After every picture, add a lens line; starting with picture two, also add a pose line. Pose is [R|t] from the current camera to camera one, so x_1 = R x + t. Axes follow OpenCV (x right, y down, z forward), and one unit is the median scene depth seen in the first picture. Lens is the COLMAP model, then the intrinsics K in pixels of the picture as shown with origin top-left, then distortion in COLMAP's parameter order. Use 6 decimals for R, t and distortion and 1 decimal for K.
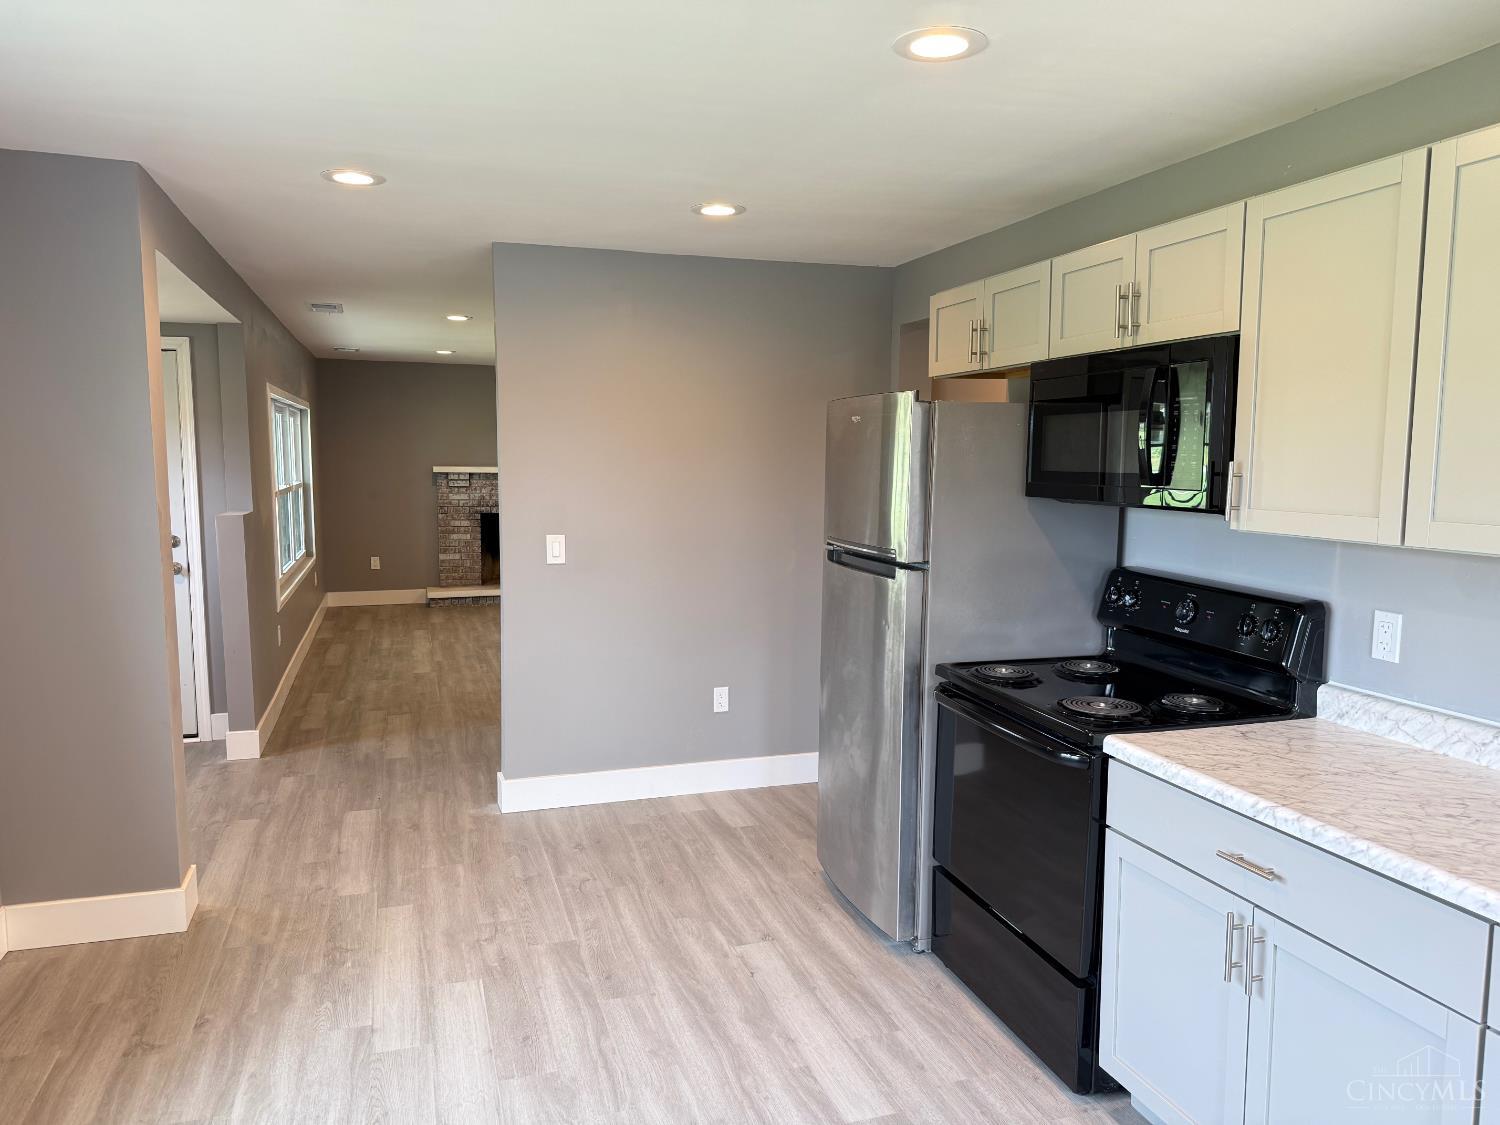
lens RADIAL K [[1051.2, 0, 748.4], [0, 1051.2, 530.2], [0, 0, 1]] dist [0.004508, -0.003978]
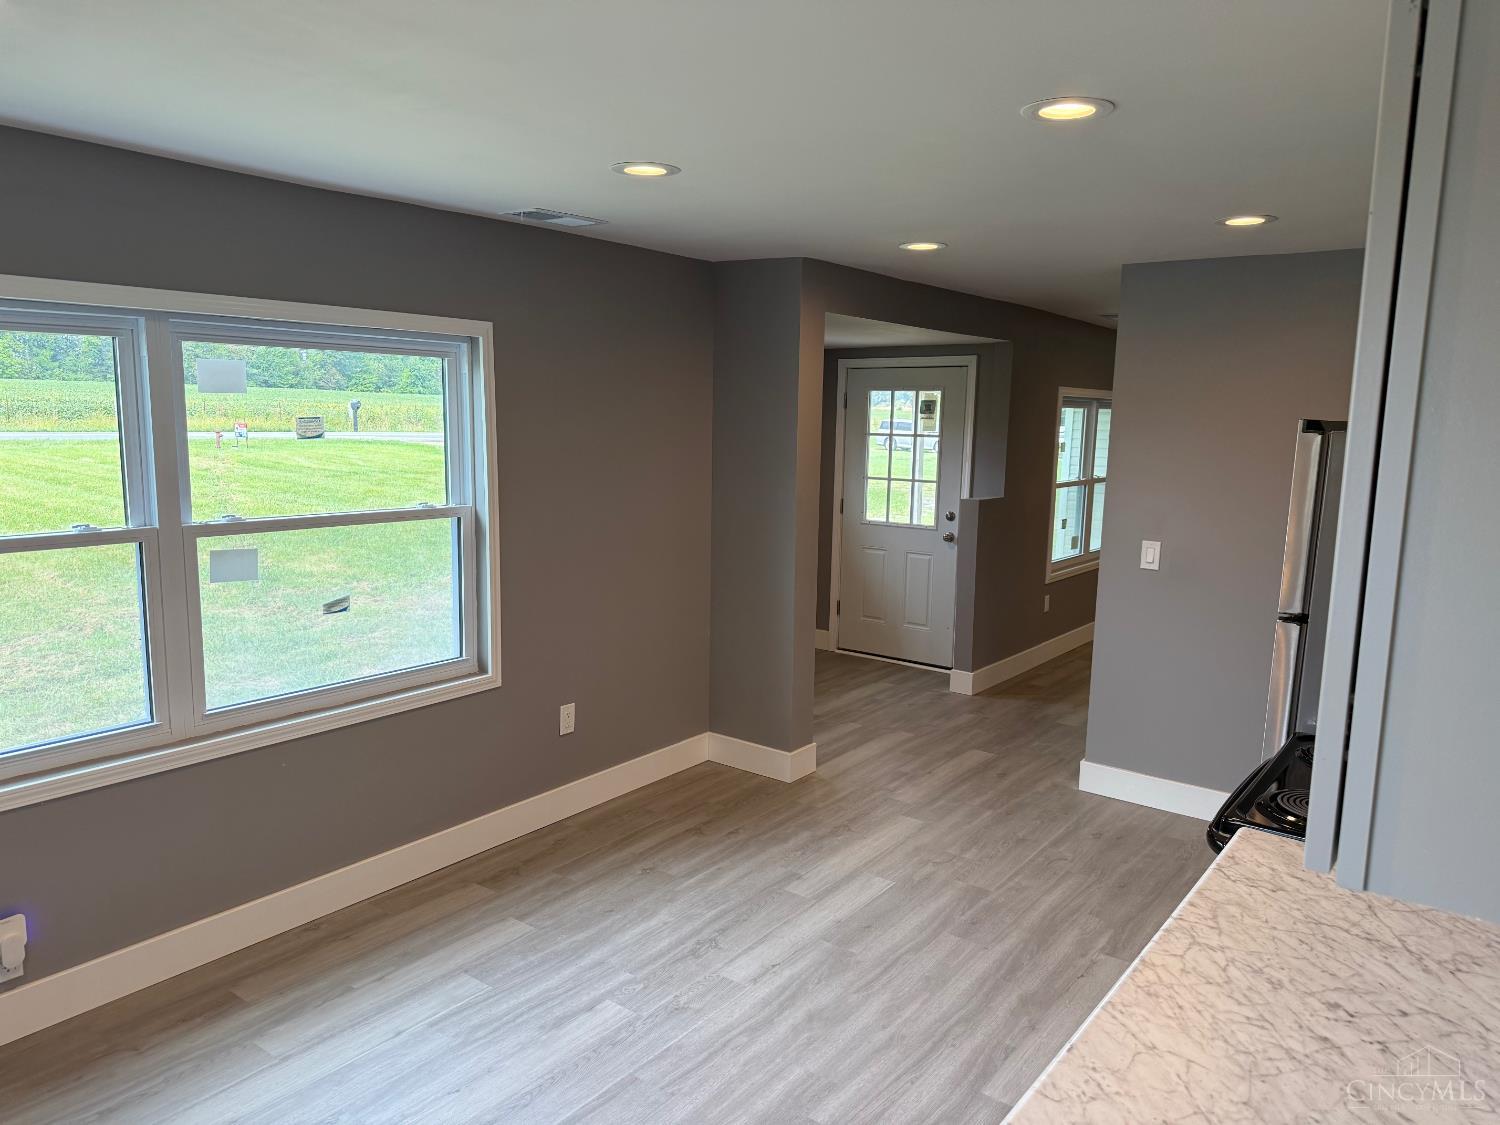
lens RADIAL K [[1051.2, 0, 748.4], [0, 1051.2, 530.2], [0, 0, 1]] dist [0.004508, -0.003978]
pose [[0.571730, 0.100315, -0.814286, 0.562586], [-0.079486, 0.994601, 0.066720, -0.057688], [0.816583, 0.026579, 0.576616, 0.103135]]
